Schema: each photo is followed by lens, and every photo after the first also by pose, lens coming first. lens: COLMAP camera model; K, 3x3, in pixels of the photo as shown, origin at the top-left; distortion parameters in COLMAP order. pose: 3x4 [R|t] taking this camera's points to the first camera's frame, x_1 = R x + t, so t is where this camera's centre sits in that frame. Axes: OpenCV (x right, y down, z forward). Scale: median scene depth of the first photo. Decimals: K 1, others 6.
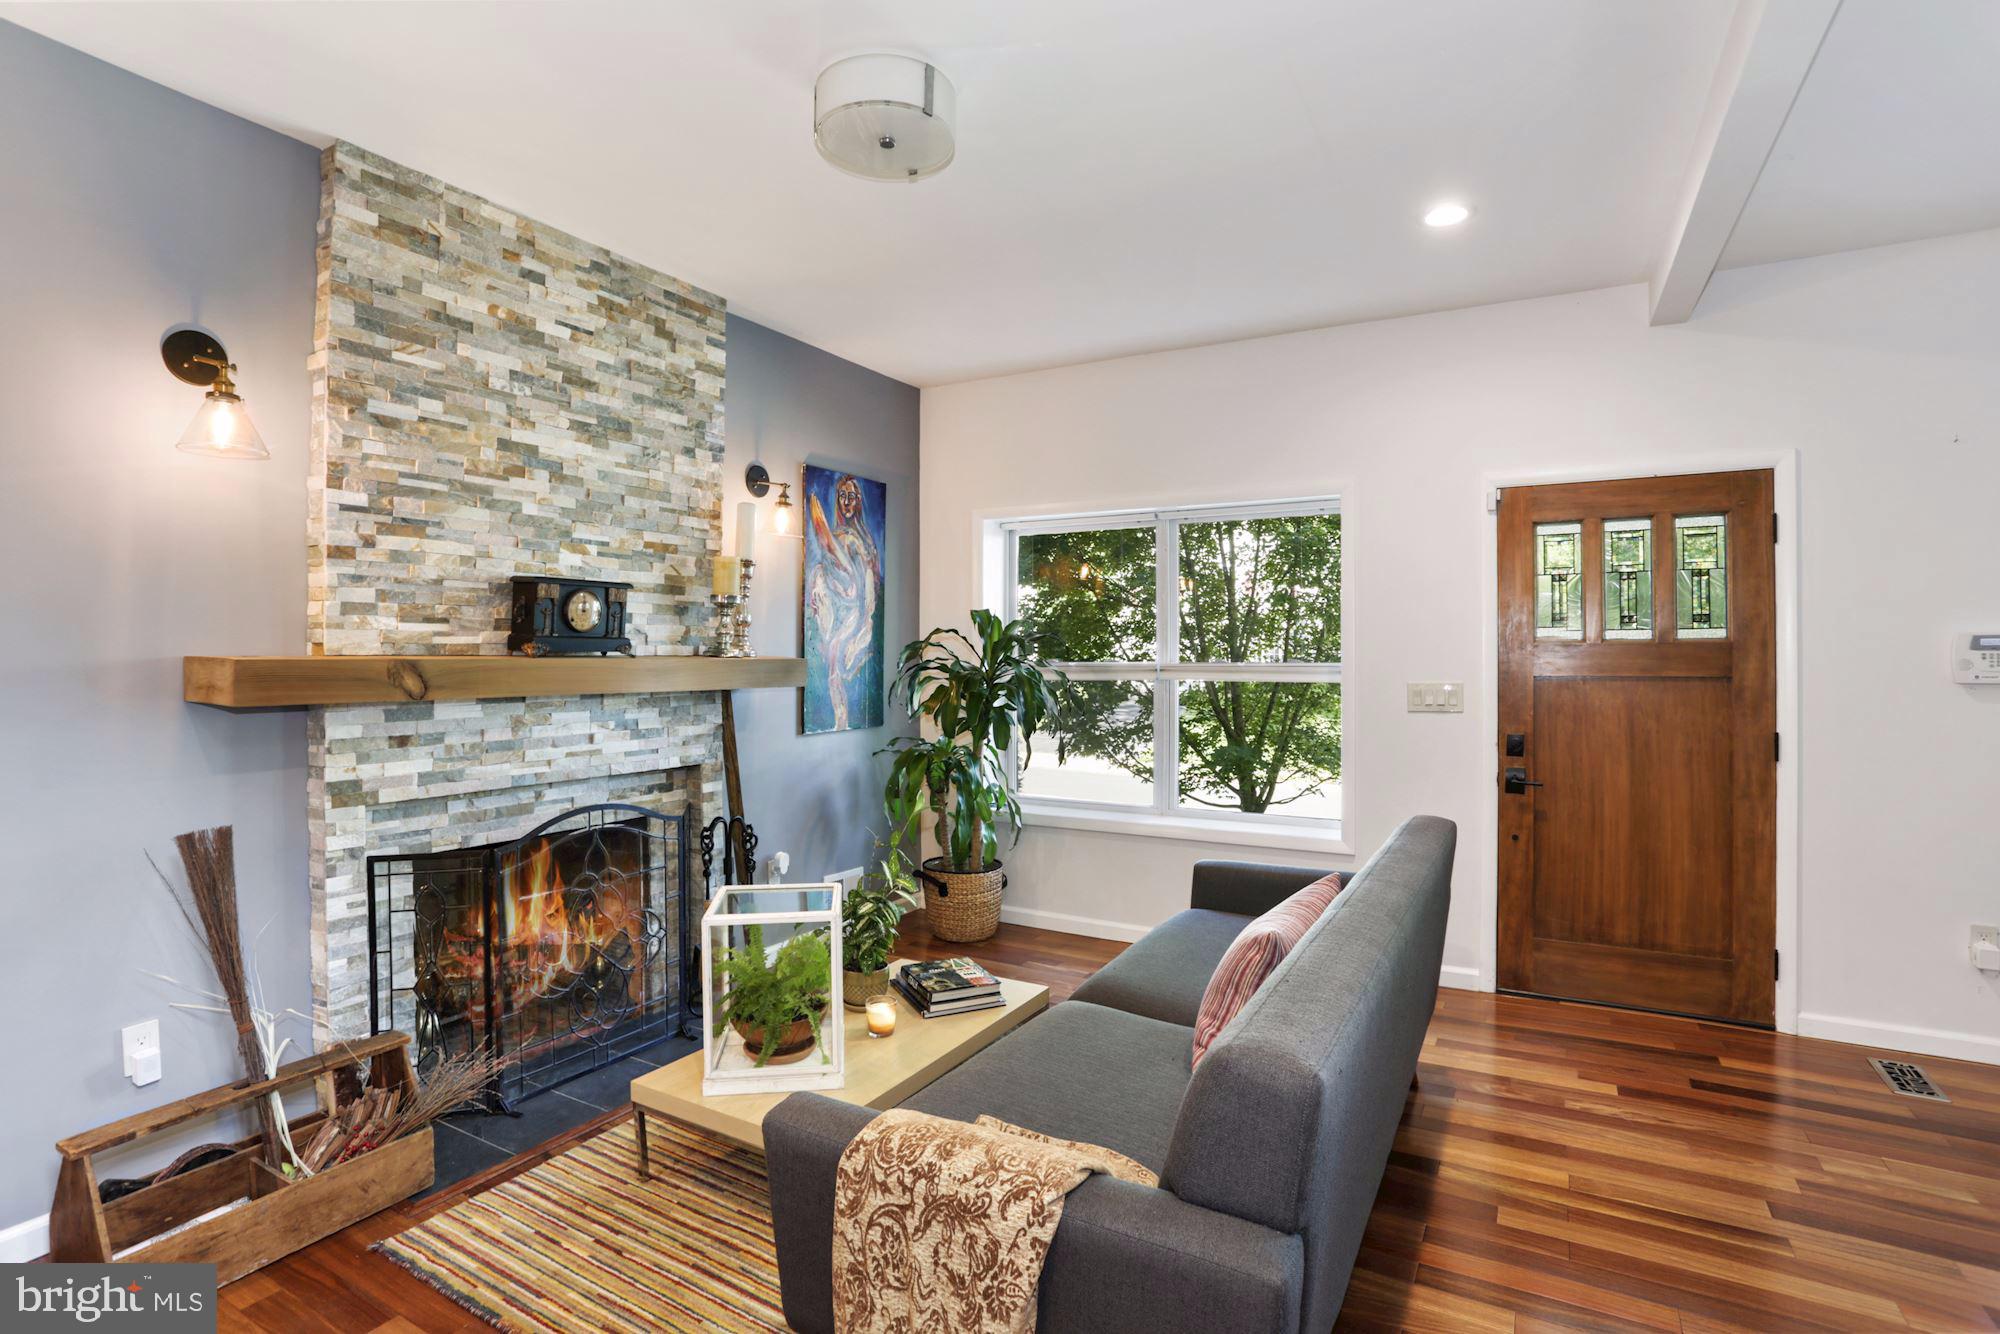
lens RADIAL K [[953.5, 0, 1000.0], [0, 953.5, 667.0], [0, 0, 1]] dist [-0.054158, 0.017517]
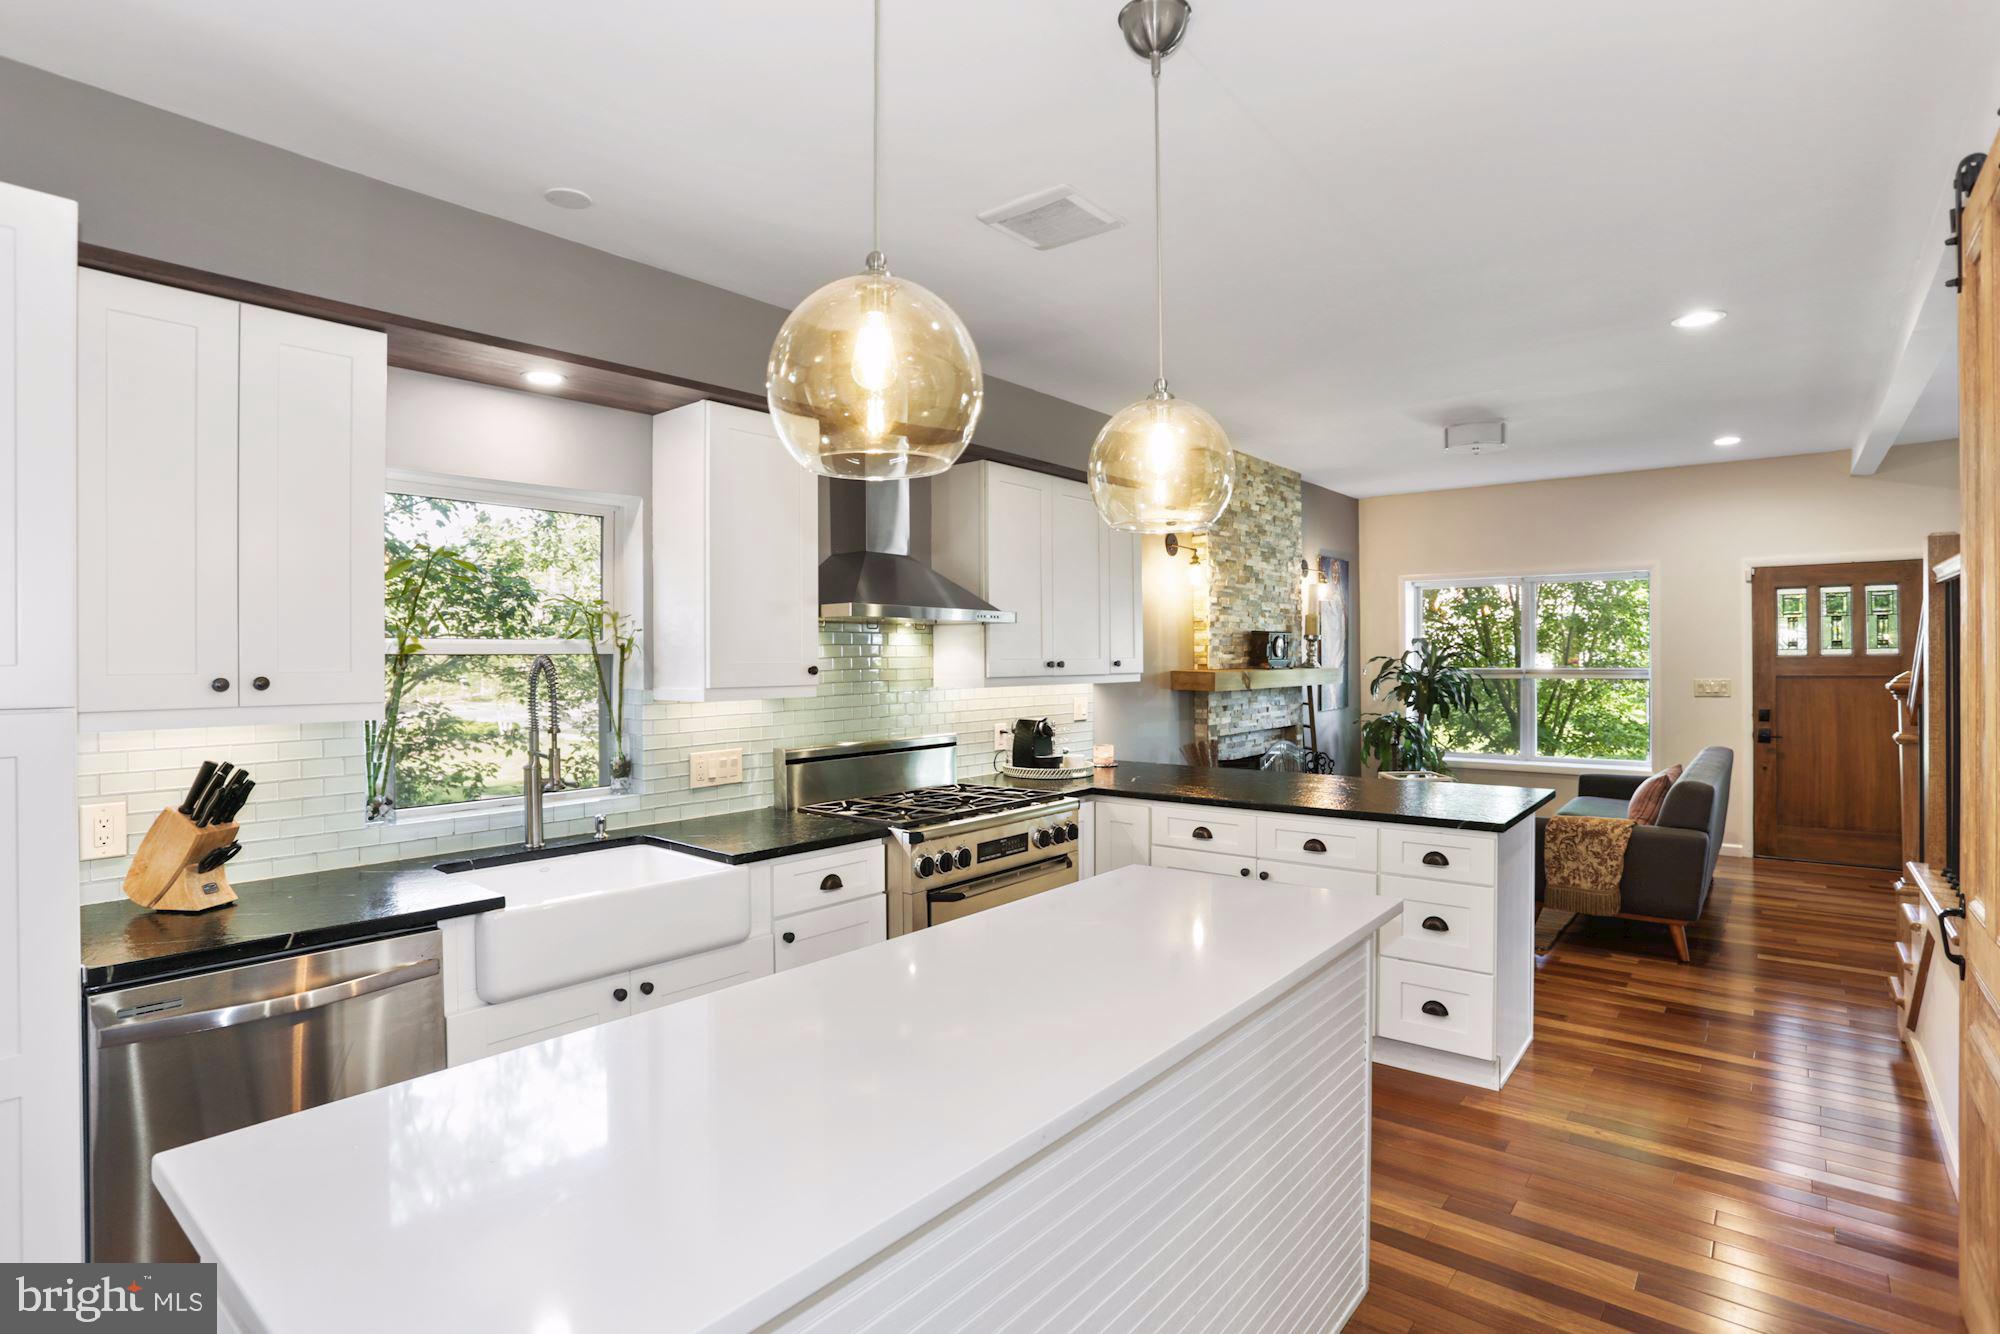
lens RADIAL K [[997.9, 0, 1000.0], [0, 997.9, 667.0], [0, 0, 1]] dist [-0.059910, 0.034146]
pose [[0.988067, -0.005233, -0.153935, -0.607730], [0.005282, 0.999986, -0.000091, -0.015081], [0.153933, -0.000723, 0.988081, -1.063773]]
